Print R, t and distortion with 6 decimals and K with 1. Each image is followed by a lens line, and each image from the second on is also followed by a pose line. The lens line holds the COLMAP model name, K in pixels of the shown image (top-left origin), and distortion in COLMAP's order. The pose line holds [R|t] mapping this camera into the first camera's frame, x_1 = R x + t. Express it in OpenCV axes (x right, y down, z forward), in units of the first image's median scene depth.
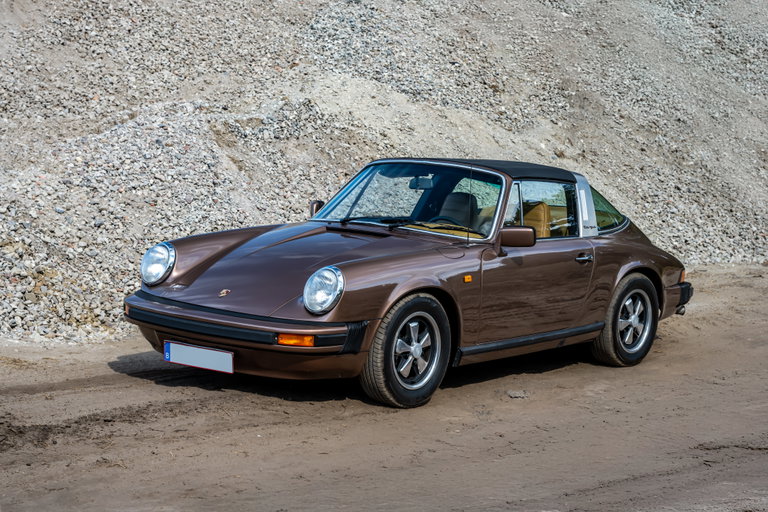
lens RADIAL K [[1455.3, 0, 383.4], [0, 1455.3, 256.2], [0, 0, 1]] dist [0.023825, 0.000000]
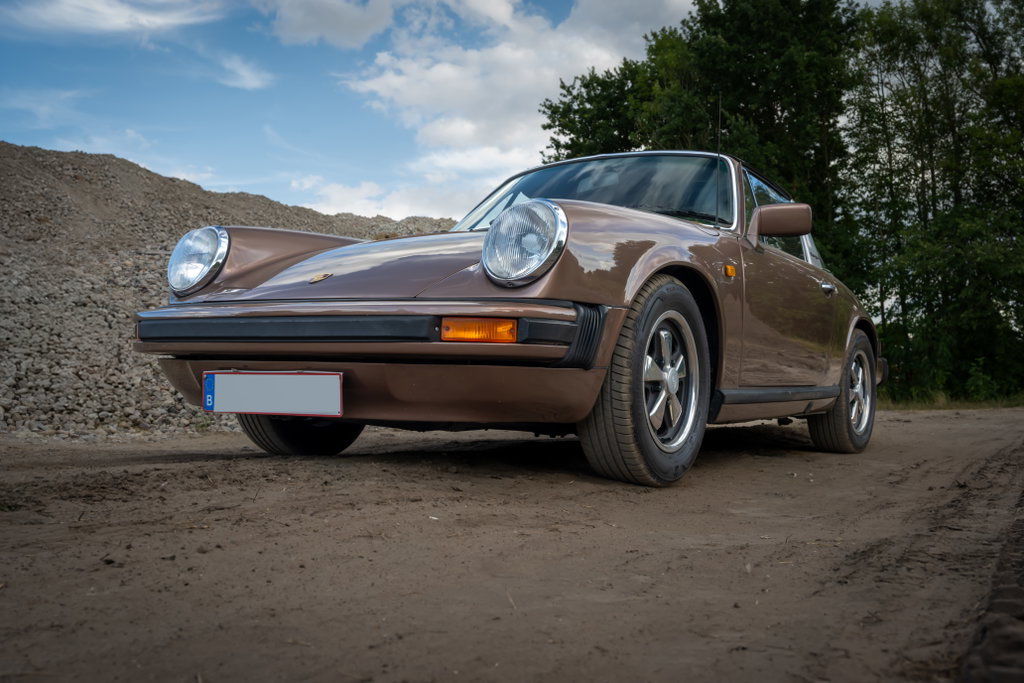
lens RADIAL K [[961.1, 0, 514.7], [0, 961.1, 341.2], [0, 0, 1]] dist [-0.012053, 0.000000]
pose [[0.992105, -0.017478, 0.124184, -0.080902], [0.034123, 0.990501, -0.133203, 0.095228], [-0.120676, 0.136389, 0.983278, 0.635730]]
